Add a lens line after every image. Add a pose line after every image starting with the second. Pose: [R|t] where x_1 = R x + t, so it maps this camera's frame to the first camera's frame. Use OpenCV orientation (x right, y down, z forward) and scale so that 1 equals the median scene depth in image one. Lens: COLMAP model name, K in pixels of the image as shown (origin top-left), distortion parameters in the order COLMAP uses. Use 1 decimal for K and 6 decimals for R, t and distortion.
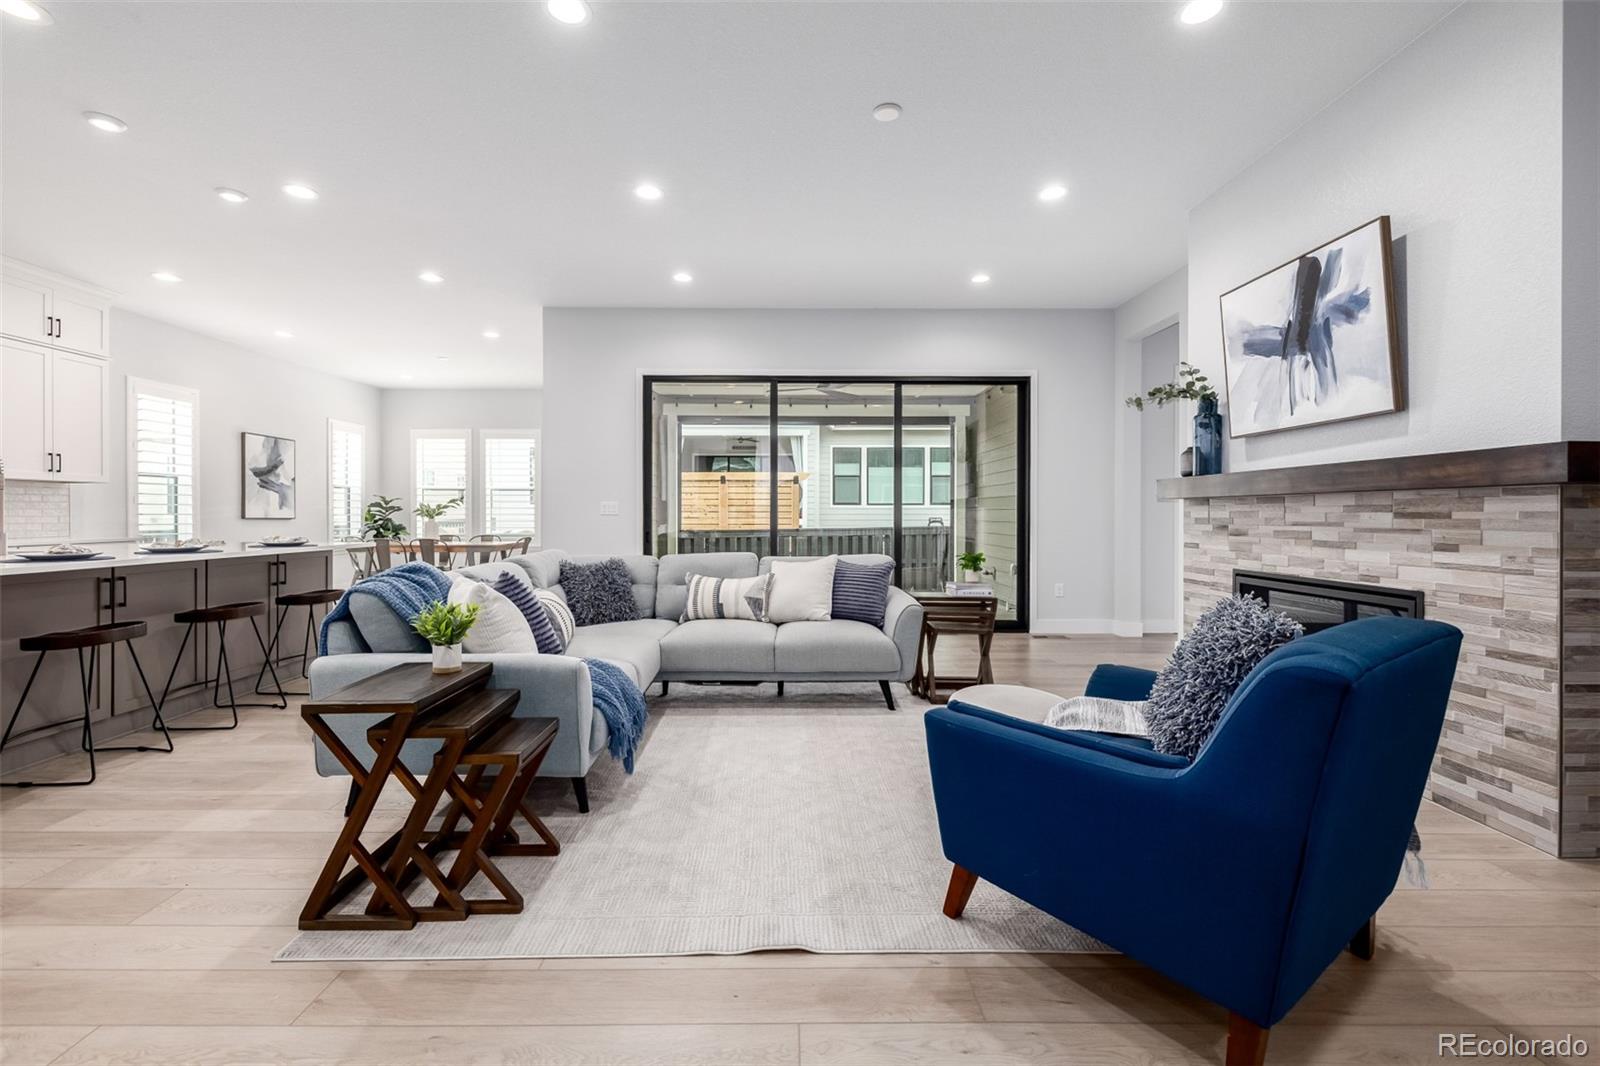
lens RADIAL K [[676.1, 0, 781.4], [0, 676.1, 517.3], [0, 0, 1]] dist [0.002841, -0.001501]
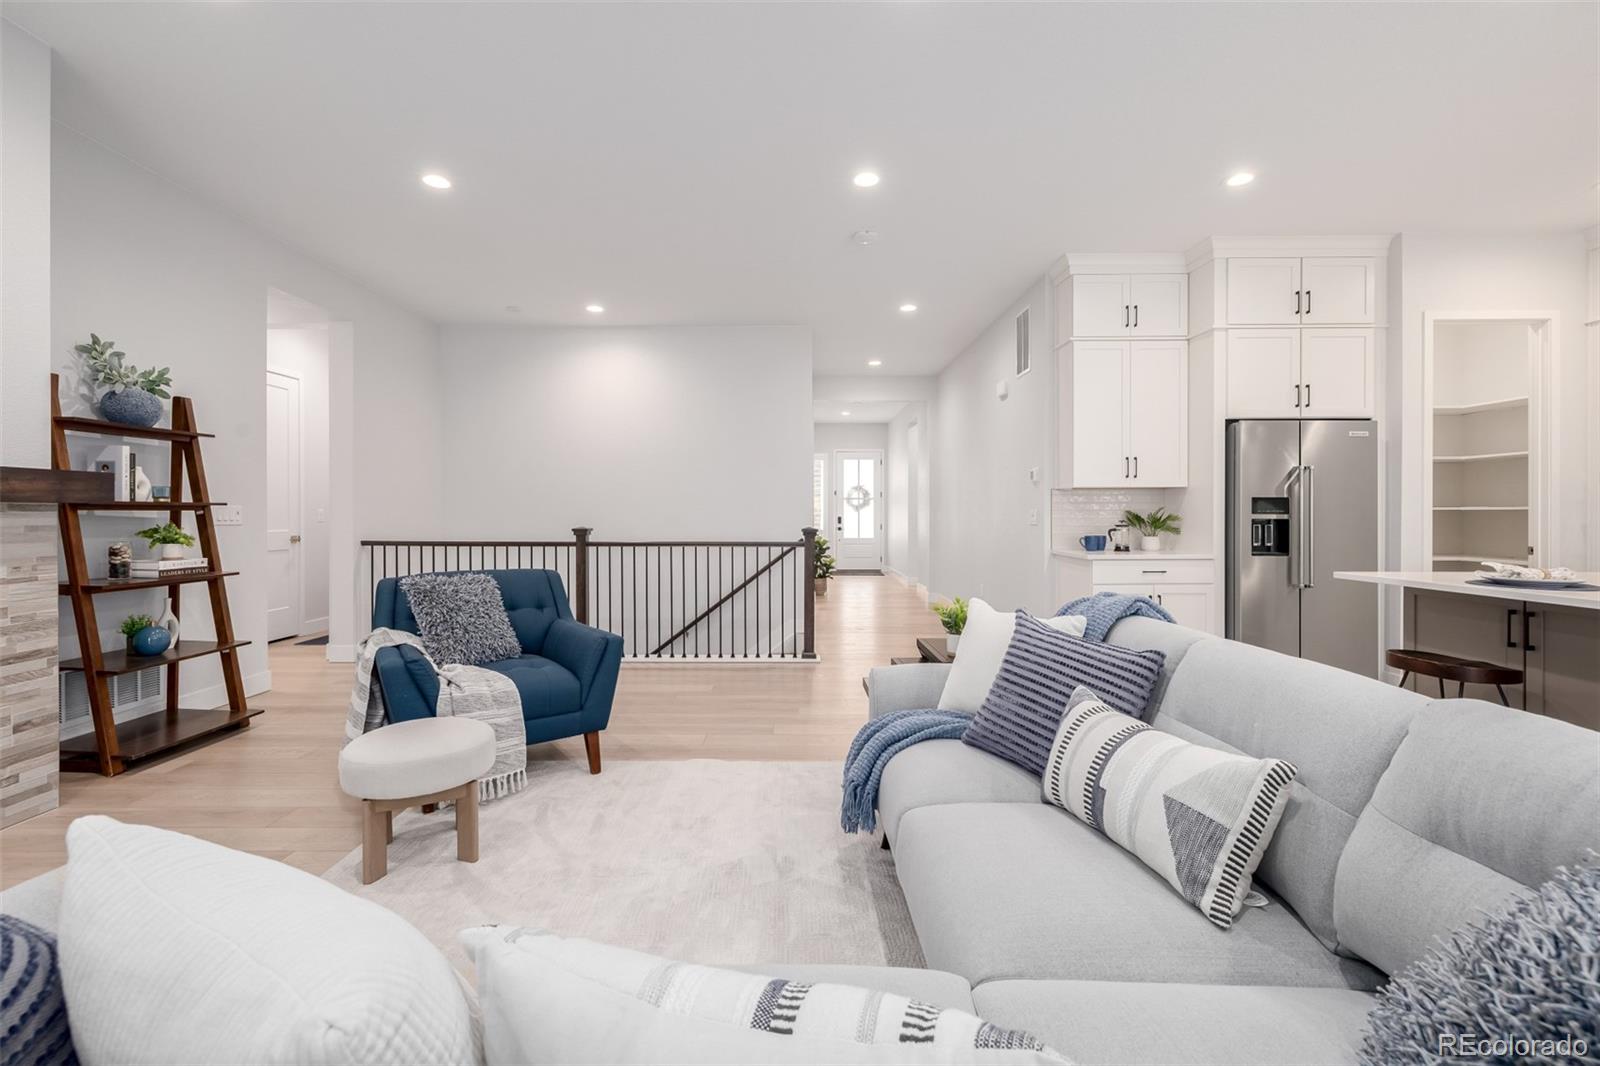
lens RADIAL K [[676.1, 0, 784.1], [0, 676.1, 523.0], [0, 0, 1]] dist [0.002841, -0.001501]
pose [[-0.999962, -0.002572, 0.008309, -0.117836], [-0.002437, 0.999865, 0.016260, -0.023708], [-0.008350, 0.016239, -0.999833, 1.457639]]
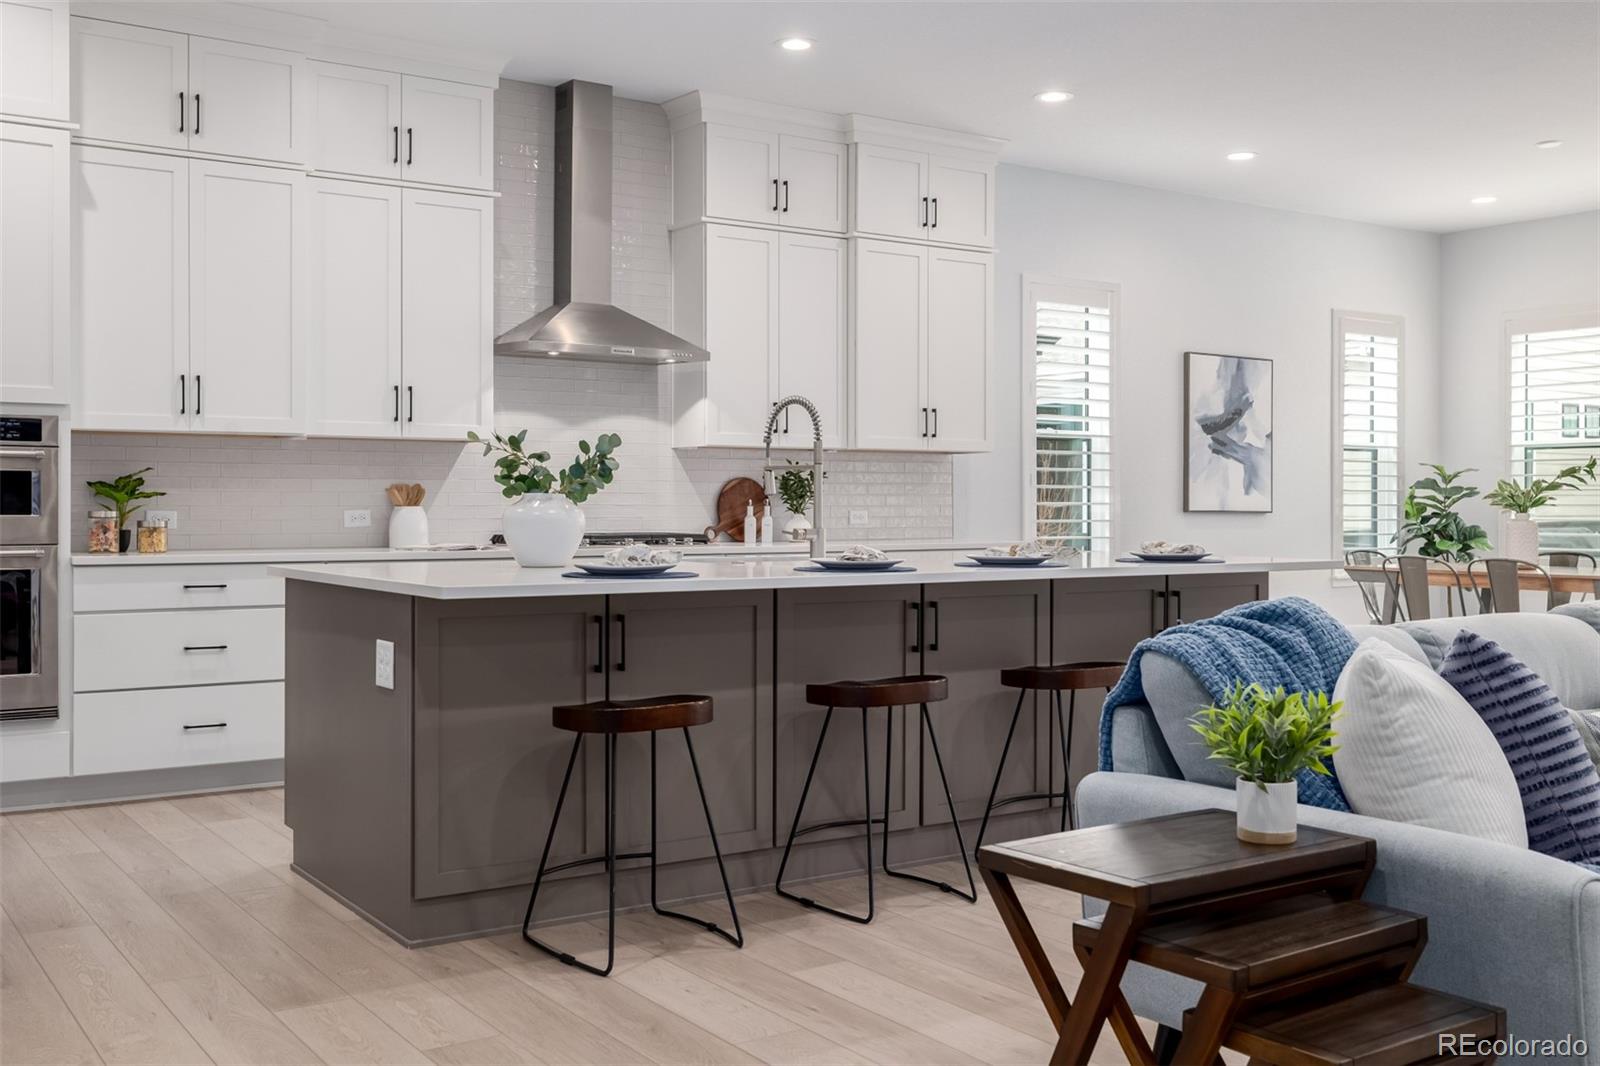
lens RADIAL K [[1546.1, 0, 793.2], [0, 1546.1, 516.6], [0, 0, 1]] dist [-0.018308, 0.000000]
pose [[0.561800, 0.005154, -0.827257, 0.110047], [-0.004213, 0.999985, 0.003370, 0.006821], [0.827262, 0.001592, 0.561814, 0.105489]]
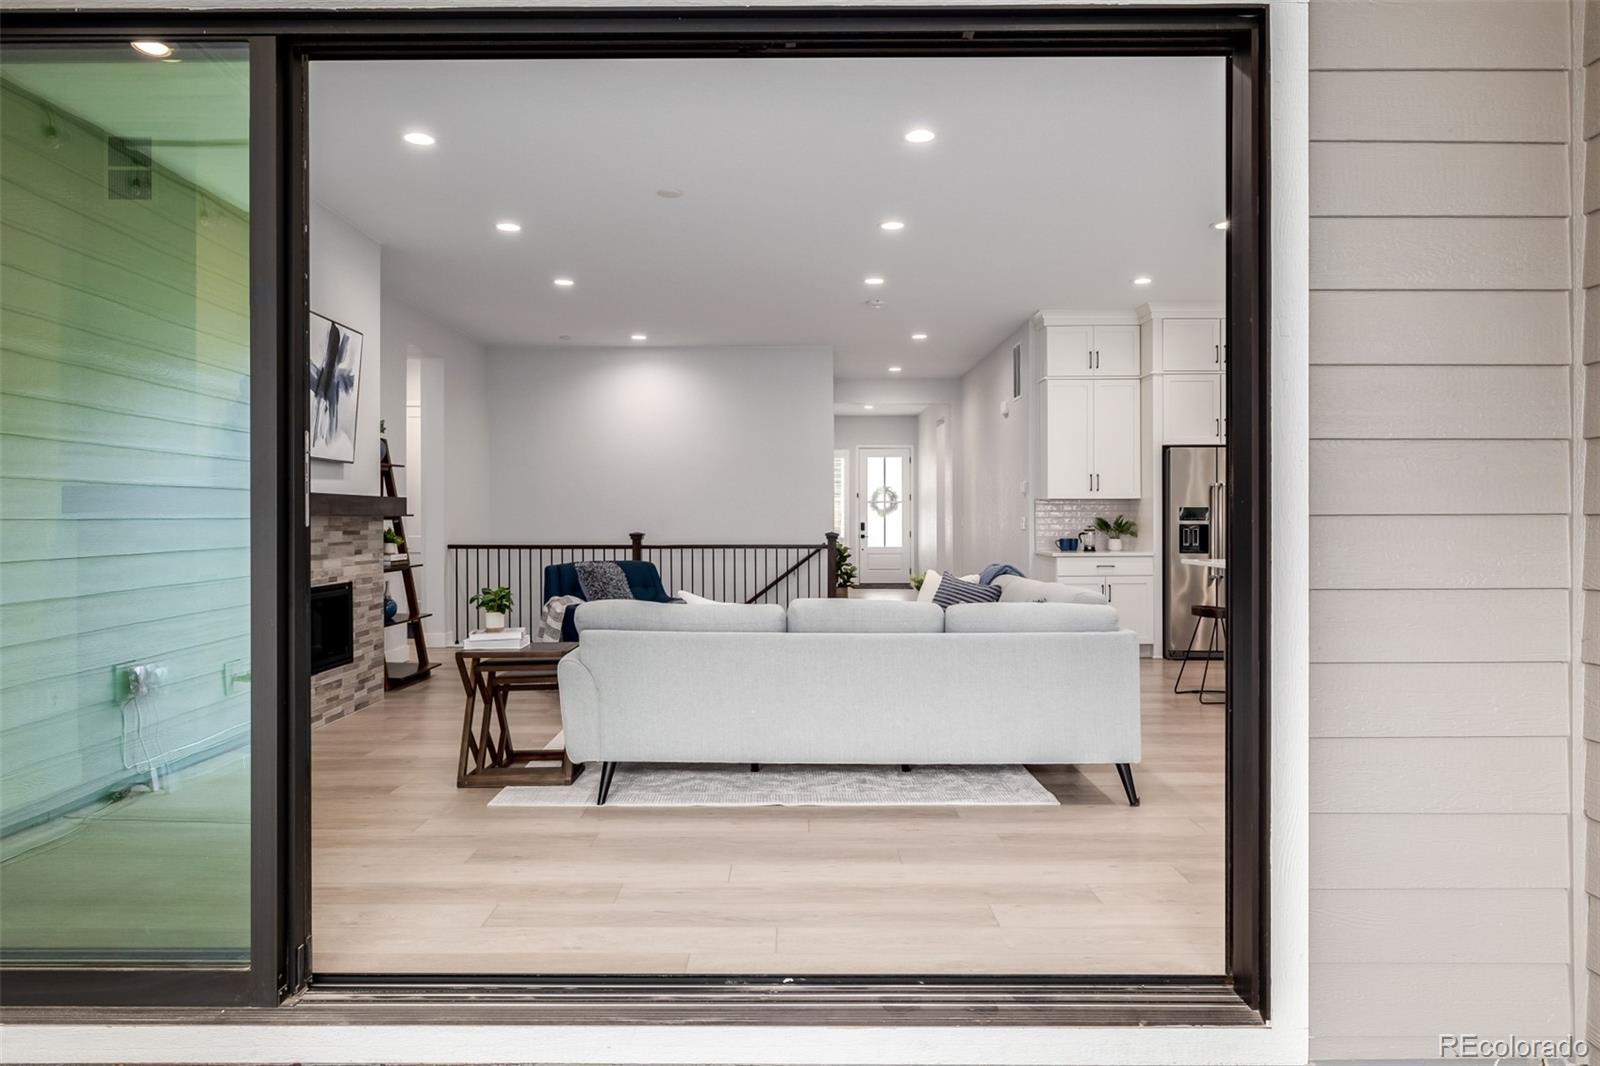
lens RADIAL K [[1010.5, 0, 792.7], [0, 1010.5, 521.5], [0, 0, 1]] dist [0.014244, 0.000158]
pose [[-0.999999, -0.000465, 0.001352, -0.058225], [-0.000456, 0.999979, 0.006403, -0.035202], [-0.001355, 0.006402, -0.999979, 2.669016]]
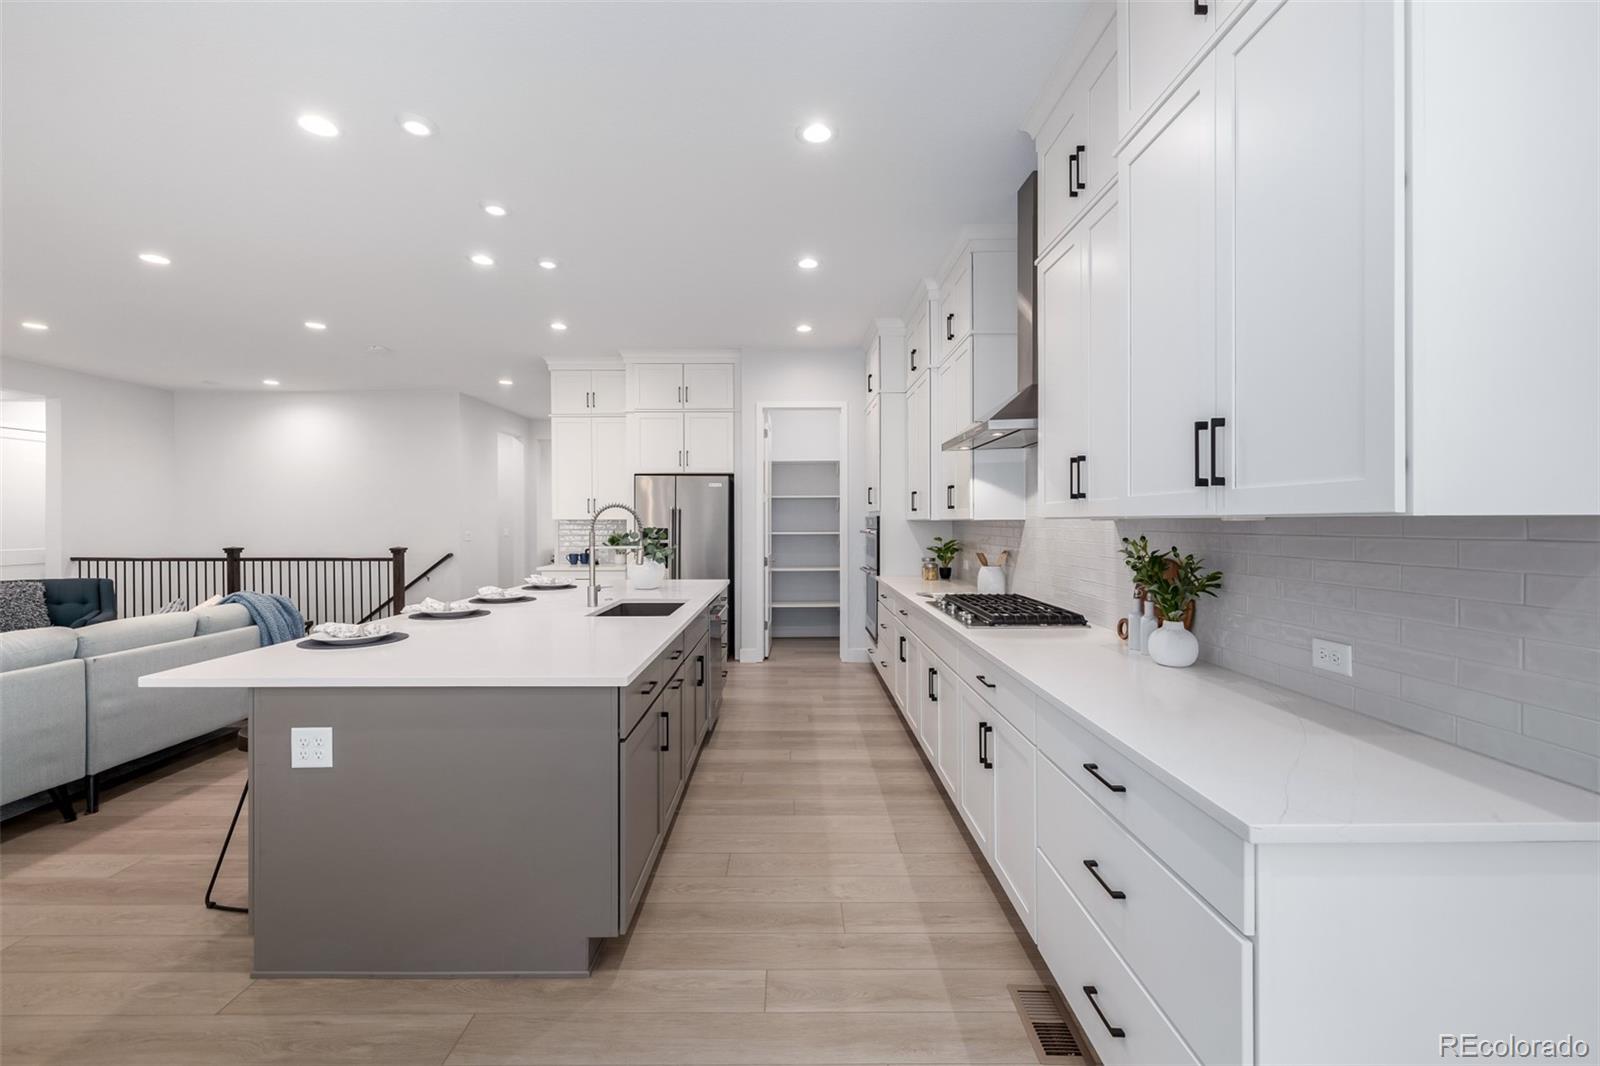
lens RADIAL K [[676.1, 0, 790.4], [0, 676.1, 527.5], [0, 0, 1]] dist [0.002841, -0.001501]
pose [[-0.999997, -0.001573, 0.001672, -1.462517], [-0.001549, 0.999894, 0.014465, -0.085837], [-0.001694, 0.014463, -0.999894, 2.066425]]
